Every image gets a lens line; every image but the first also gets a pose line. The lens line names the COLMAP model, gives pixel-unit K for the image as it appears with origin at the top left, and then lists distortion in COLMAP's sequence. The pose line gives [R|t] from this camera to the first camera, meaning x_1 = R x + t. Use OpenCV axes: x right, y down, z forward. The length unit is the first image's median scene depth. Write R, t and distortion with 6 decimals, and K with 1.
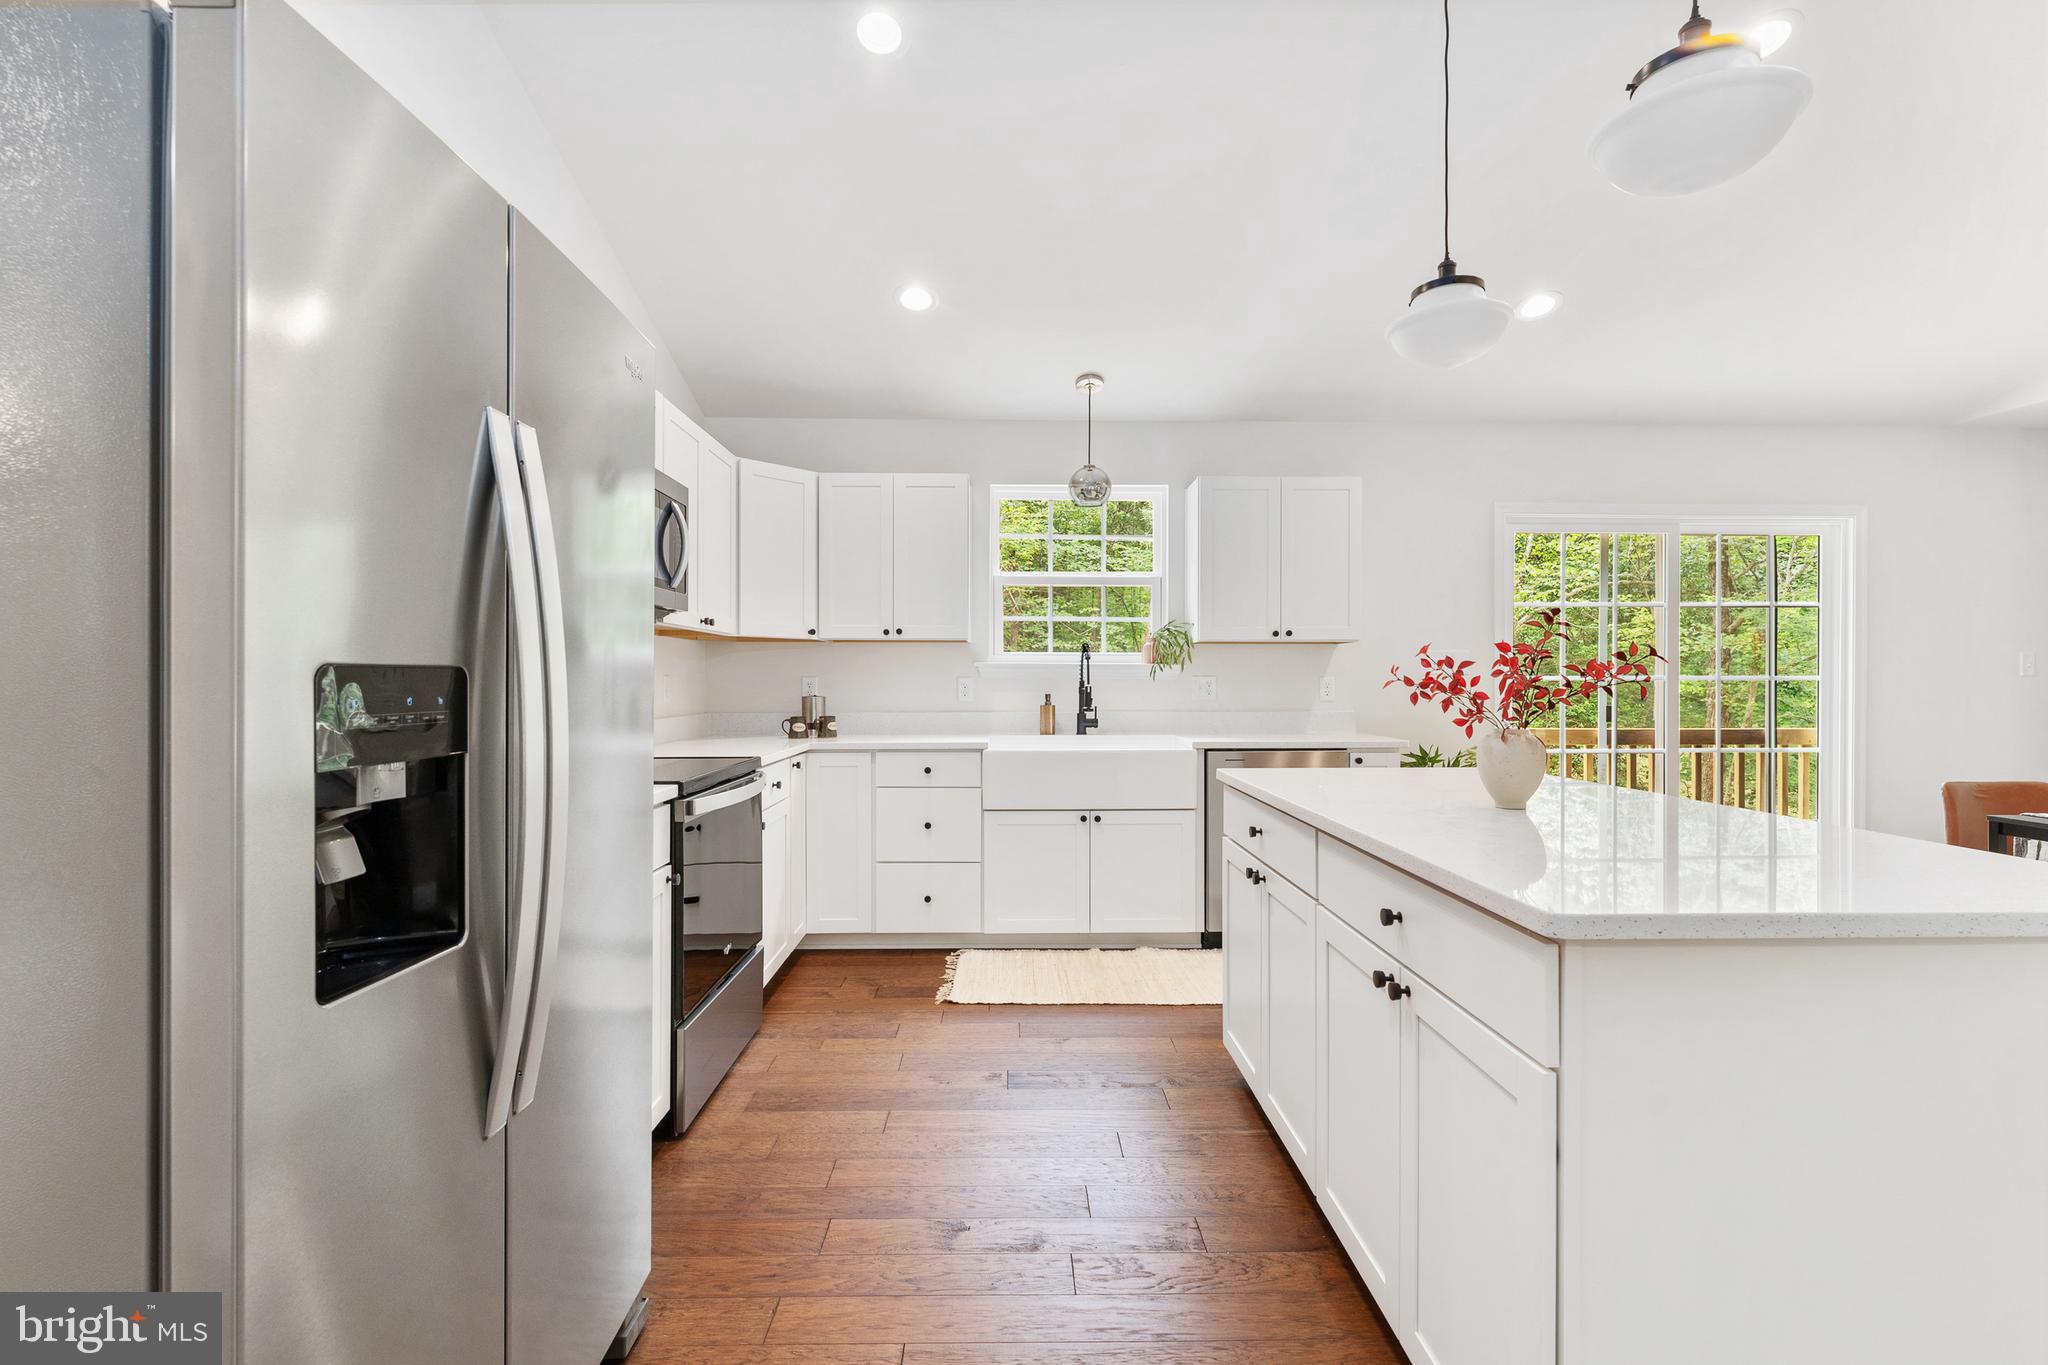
lens RADIAL K [[941.1, 0, 1041.5], [0, 941.1, 681.9], [0, 0, 1]] dist [-0.000235, -0.000142]
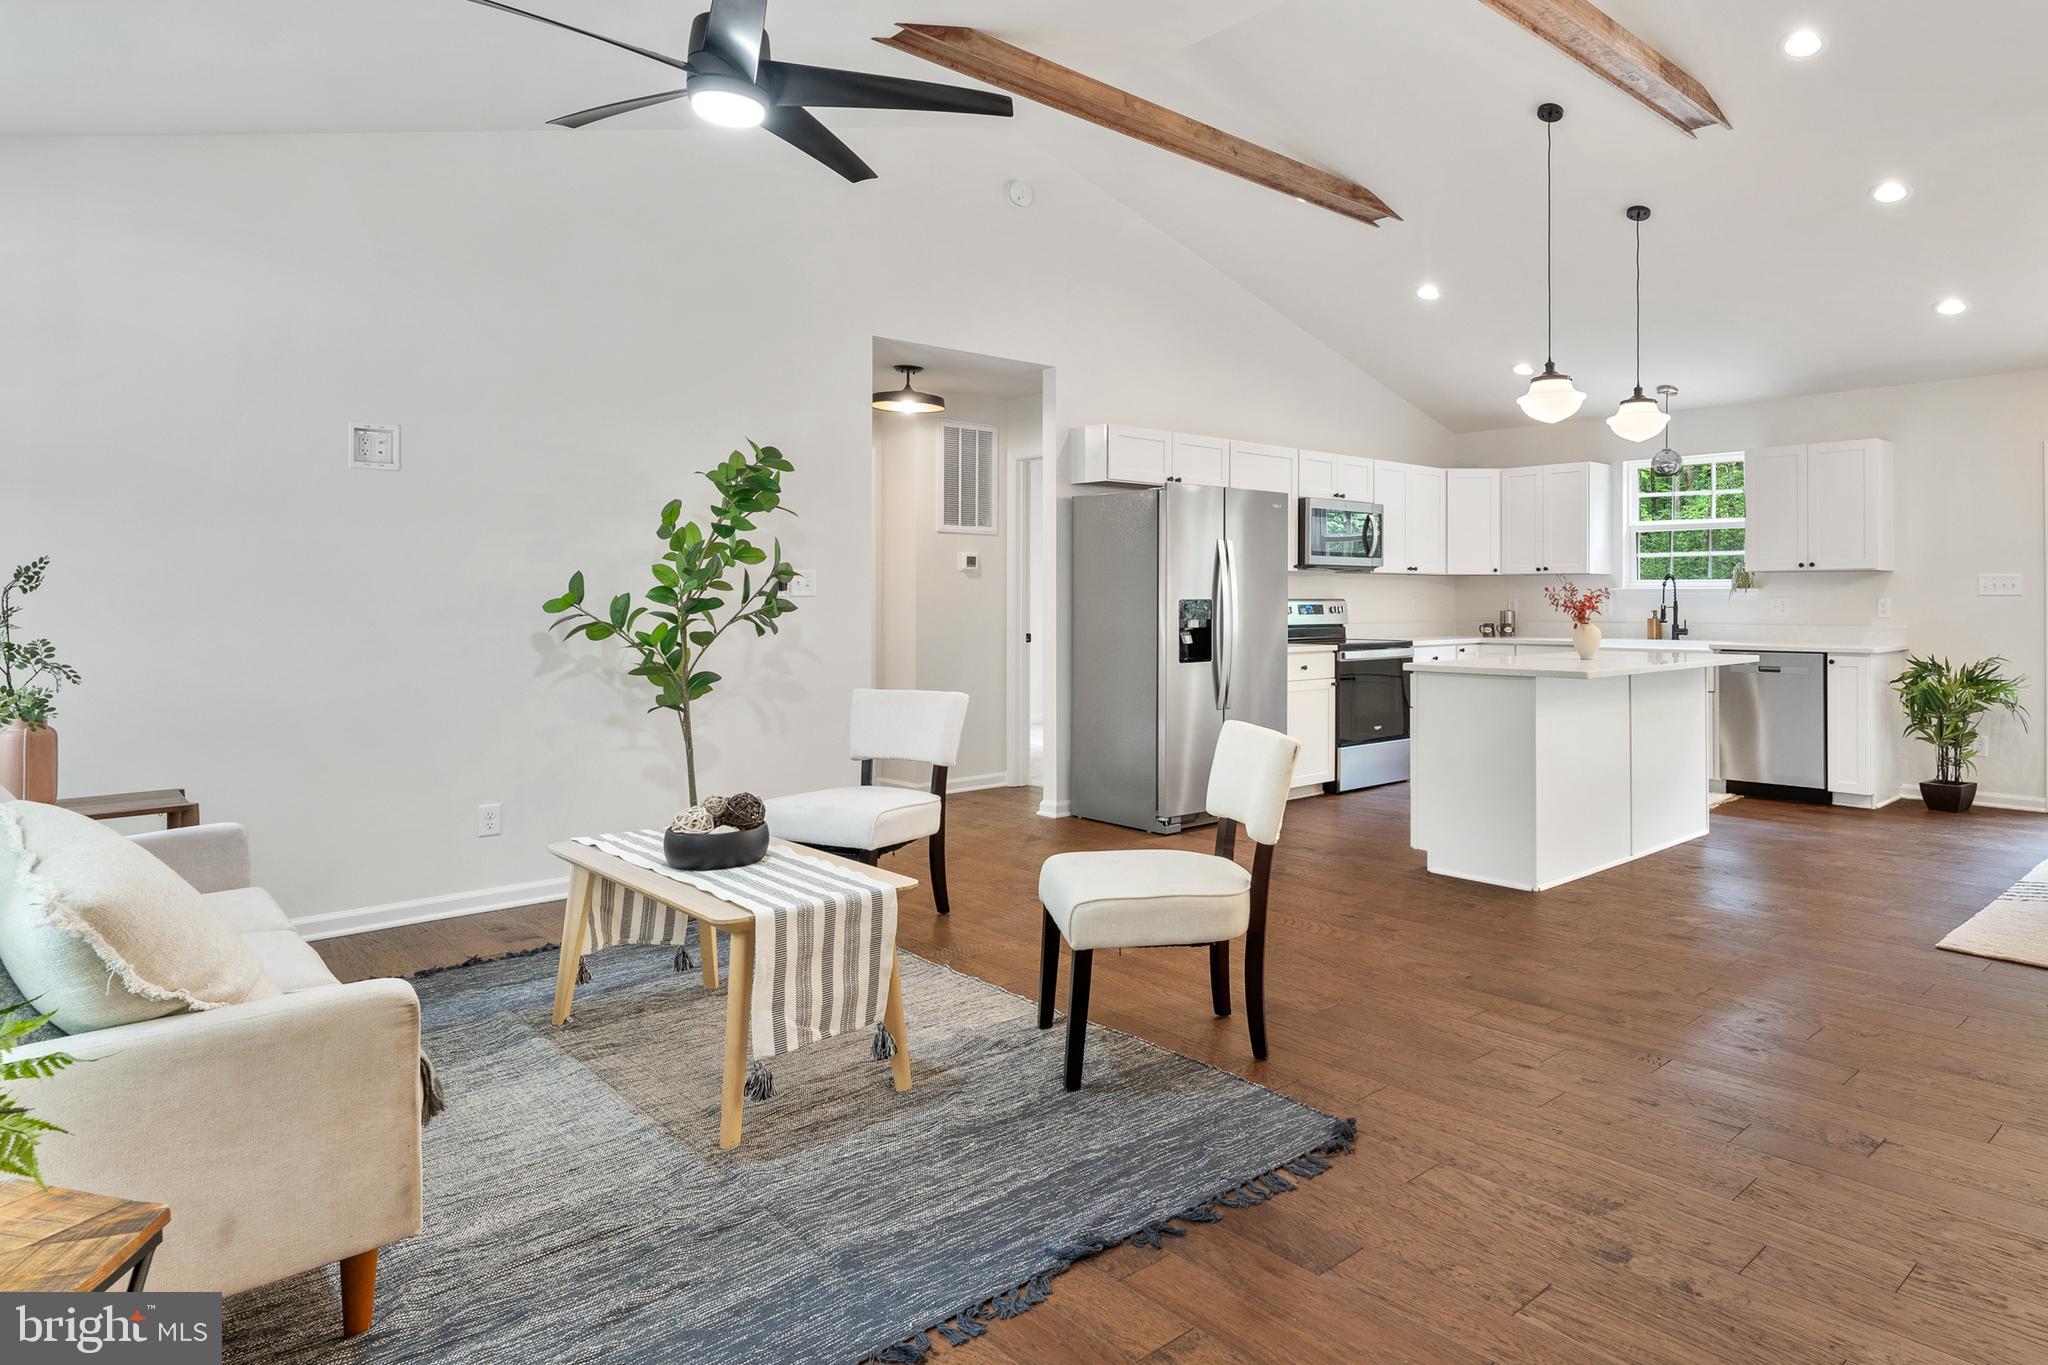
lens RADIAL K [[1206.3, 0, 1247.2], [0, 1206.3, 588.9], [0, 0, 1]] dist [-0.003334, 0.000478]
pose [[0.704382, -0.005558, -0.709799, 0.943083], [0.000393, 0.999972, -0.007441, -0.006521], [0.709821, 0.004963, 0.704365, -0.769536]]
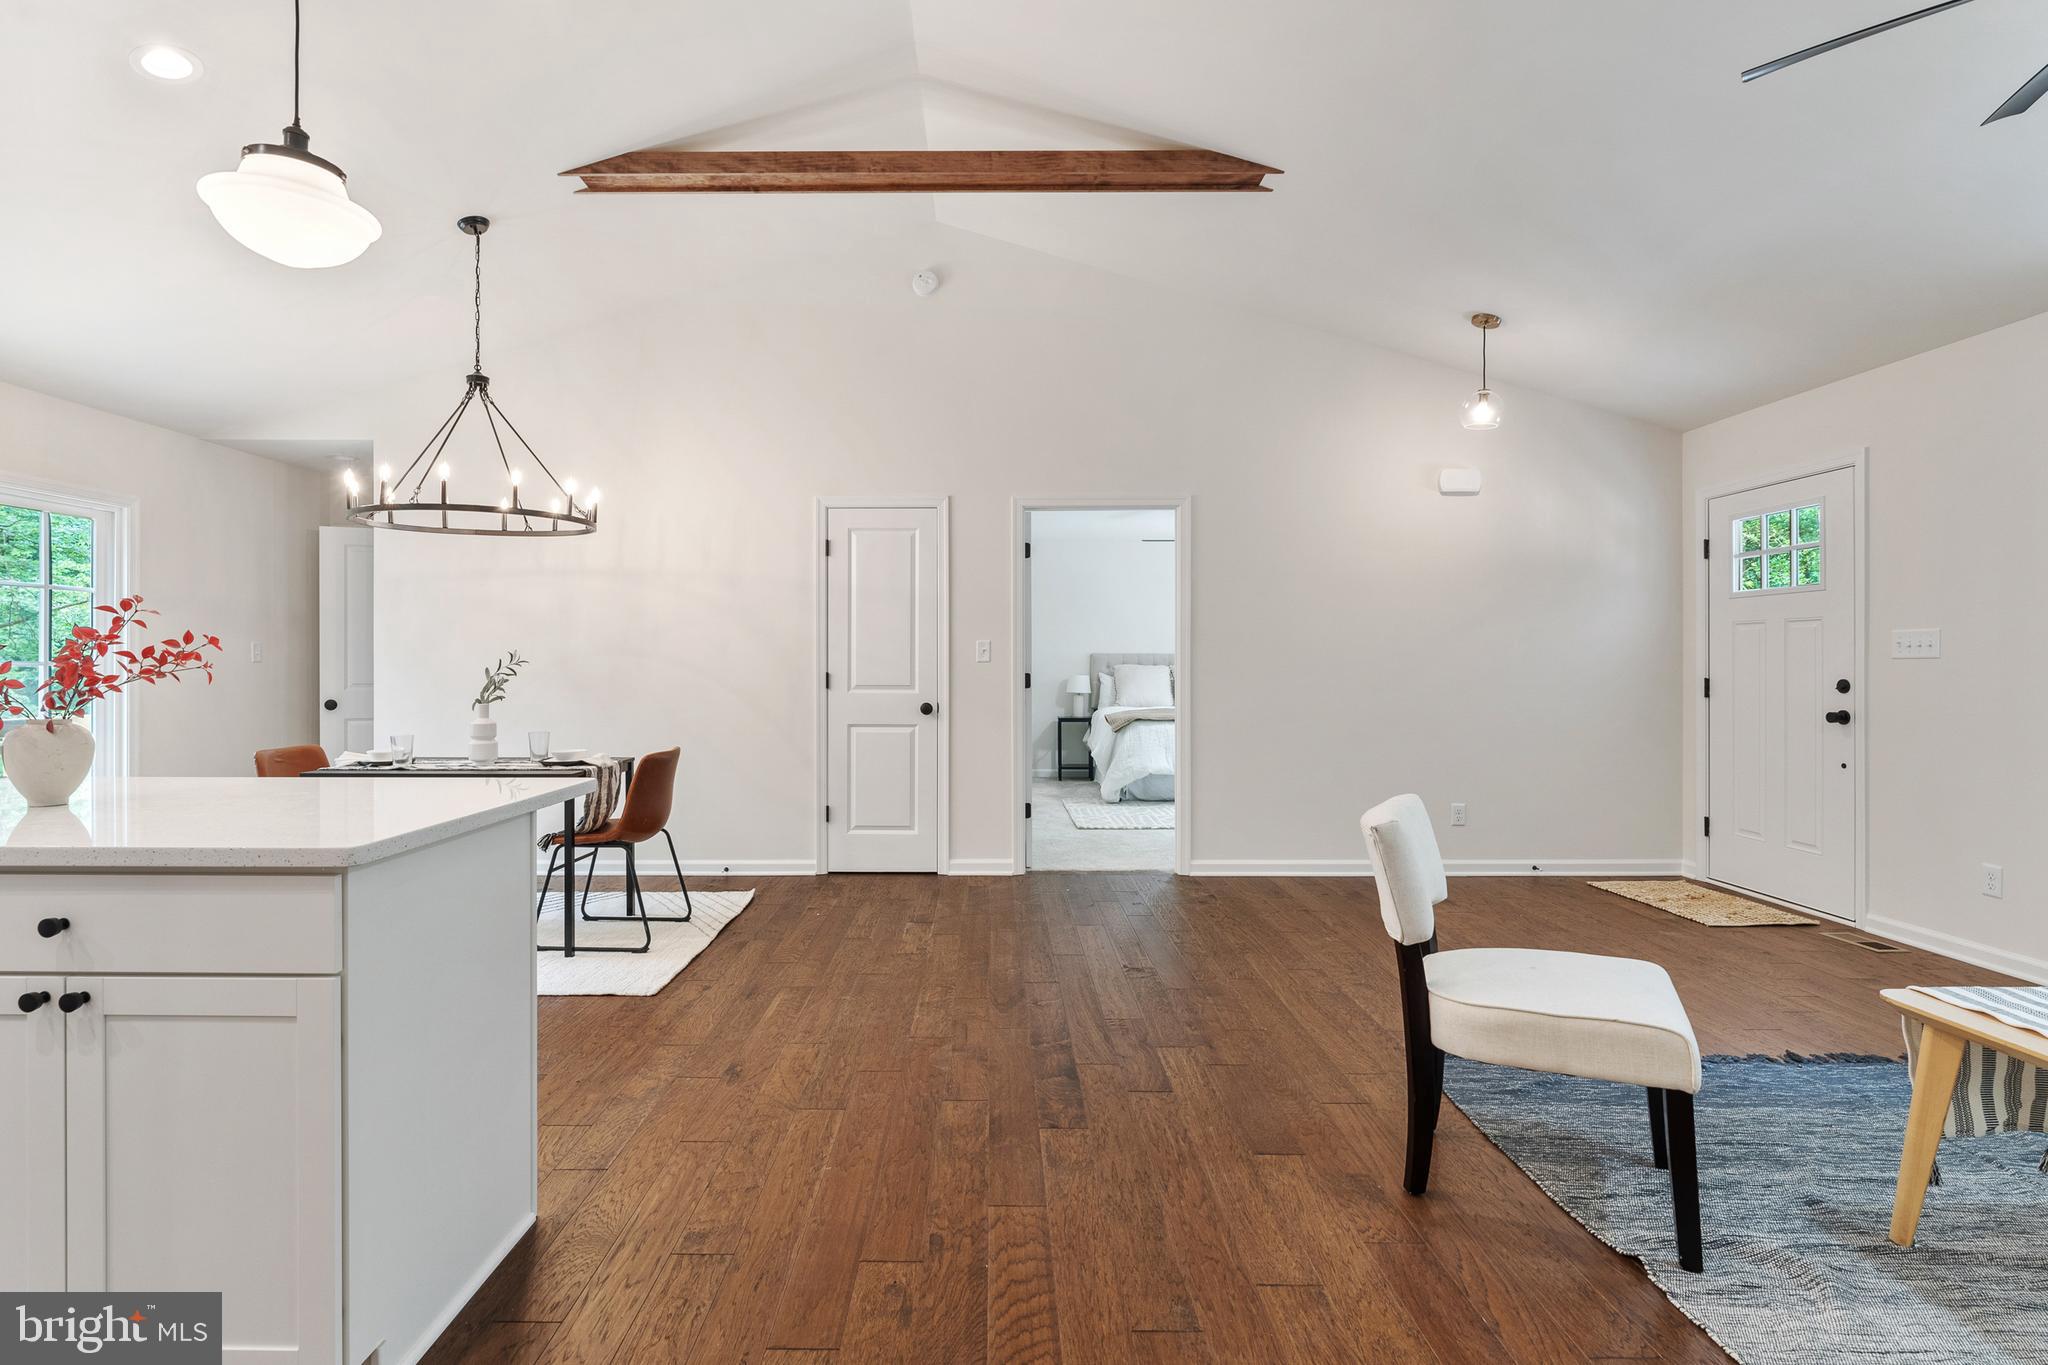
lens RADIAL K [[1013.0, 0, 973.7], [0, 1013.0, 666.1], [0, 0, 1]] dist [-0.001677, -0.000020]
pose [[0.047802, -0.000291, 0.998857, -0.219542], [0.000926, 1.000000, 0.000247, -0.000845], [-0.998856, 0.000913, 0.047802, 0.023272]]
